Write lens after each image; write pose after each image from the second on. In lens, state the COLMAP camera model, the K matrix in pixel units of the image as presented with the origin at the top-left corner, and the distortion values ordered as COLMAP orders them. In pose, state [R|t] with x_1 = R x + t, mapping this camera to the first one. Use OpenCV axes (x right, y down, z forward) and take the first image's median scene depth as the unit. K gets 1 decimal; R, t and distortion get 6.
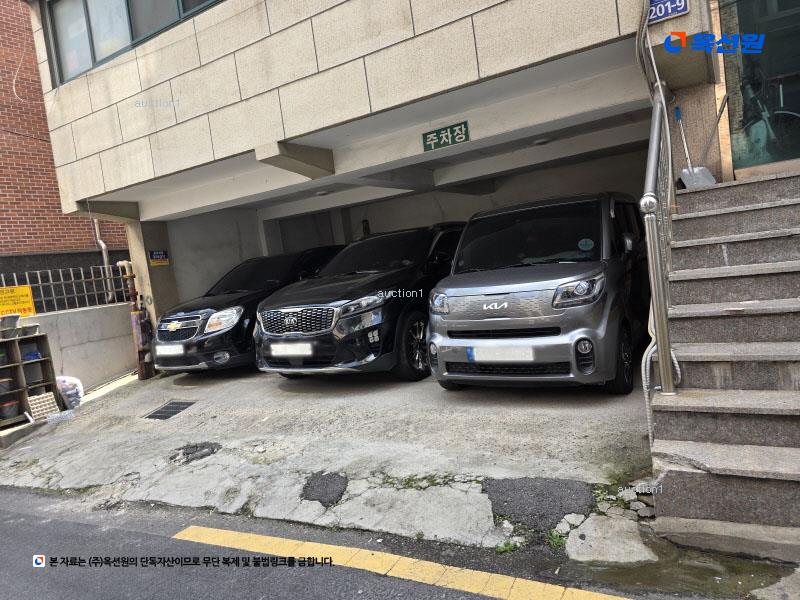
lens RADIAL K [[540.0, 0, 400.0], [0, 540.0, 300.0], [0, 0, 1]] dist [0.006010, -0.001487]
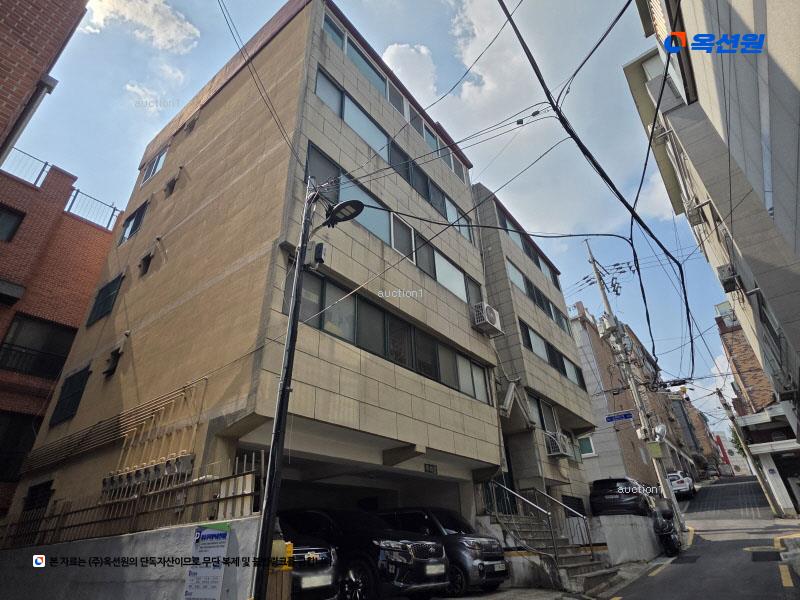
lens RADIAL K [[422.8, 0, 400.0], [0, 422.8, 300.0], [0, 0, 1]] dist [0.000944, 0.001622]
pose [[0.123609, 0.609546, 0.783055, -1.803028], [0.102987, 0.776965, -0.621062, 0.252743], [-0.986972, 0.157413, 0.033264, 0.950638]]
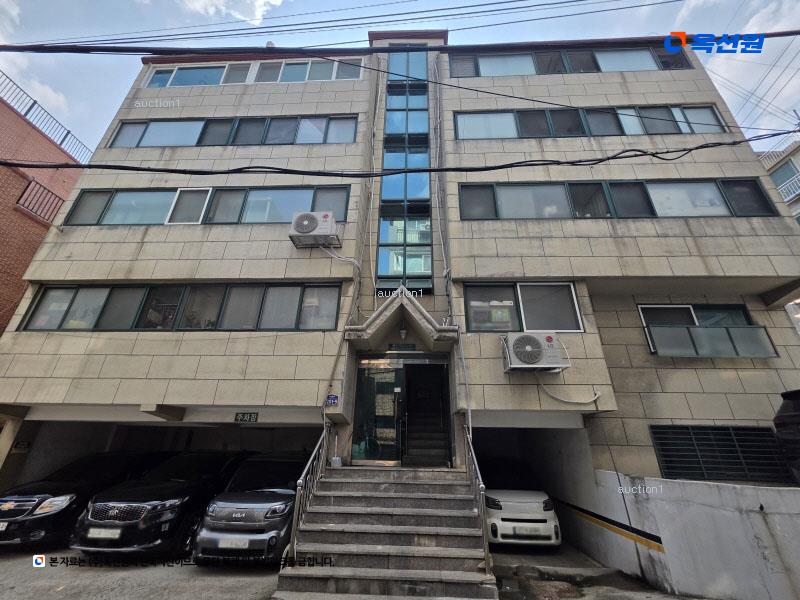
lens RADIAL K [[316.5, 0, 400.0], [0, 316.5, 300.0], [0, 0, 1]] dist [0.005262, -0.002539]
pose [[0.868431, 0.324838, 0.374577, -0.011746], [-0.087396, 0.843947, -0.529259, -0.076892], [-0.488047, 0.426889, 0.761299, -0.488071]]
